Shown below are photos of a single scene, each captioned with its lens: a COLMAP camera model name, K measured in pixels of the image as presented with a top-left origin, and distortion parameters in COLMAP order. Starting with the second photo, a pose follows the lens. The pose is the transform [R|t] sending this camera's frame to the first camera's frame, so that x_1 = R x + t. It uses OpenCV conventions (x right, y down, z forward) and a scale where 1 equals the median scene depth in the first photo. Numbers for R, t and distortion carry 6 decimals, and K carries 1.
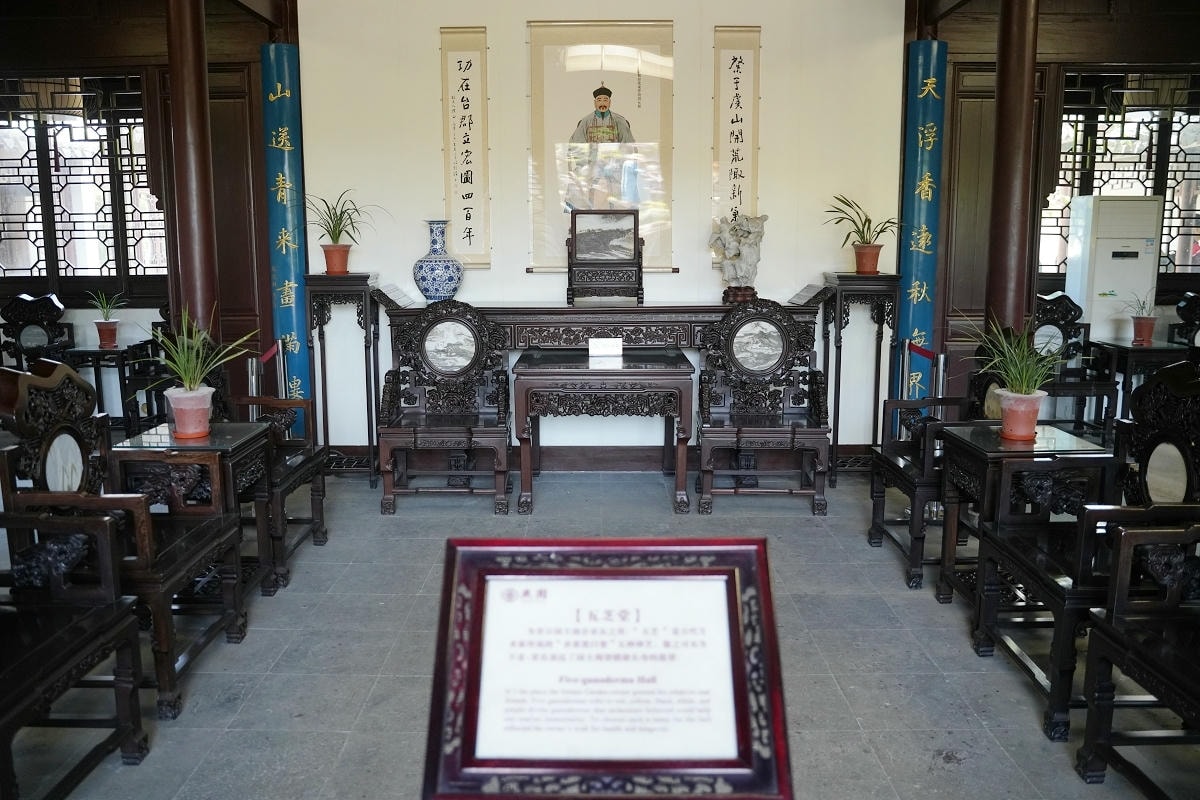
lens RADIAL K [[1002.4, 0, 602.7], [0, 1002.4, 397.1], [0, 0, 1]] dist [-0.006334, -0.000521]
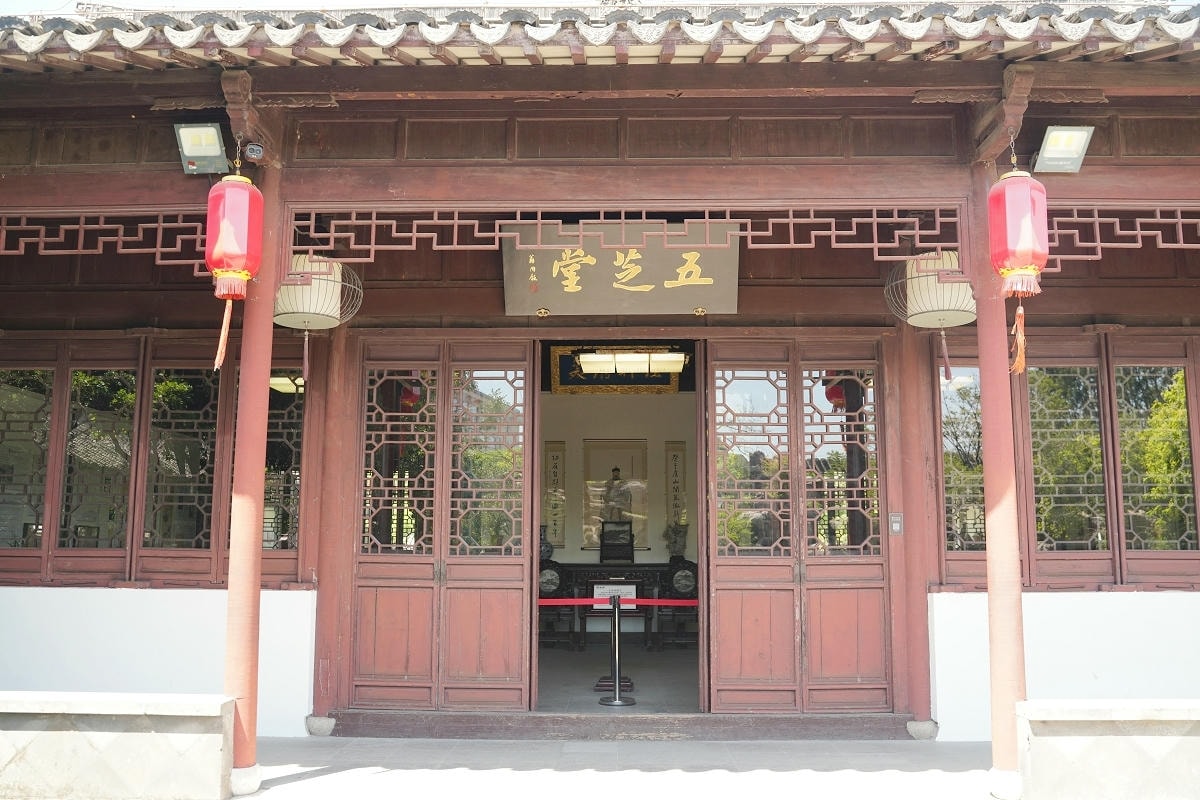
lens RADIAL K [[1048.3, 0, 600.5], [0, 1048.3, 401.8], [0, 0, 1]] dist [-0.003133, -0.000135]
pose [[0.999948, 0.004561, -0.009120, -0.014253], [-0.007035, 0.956024, -0.293204, 0.244465], [0.007381, 0.293253, 0.956007, -1.317257]]
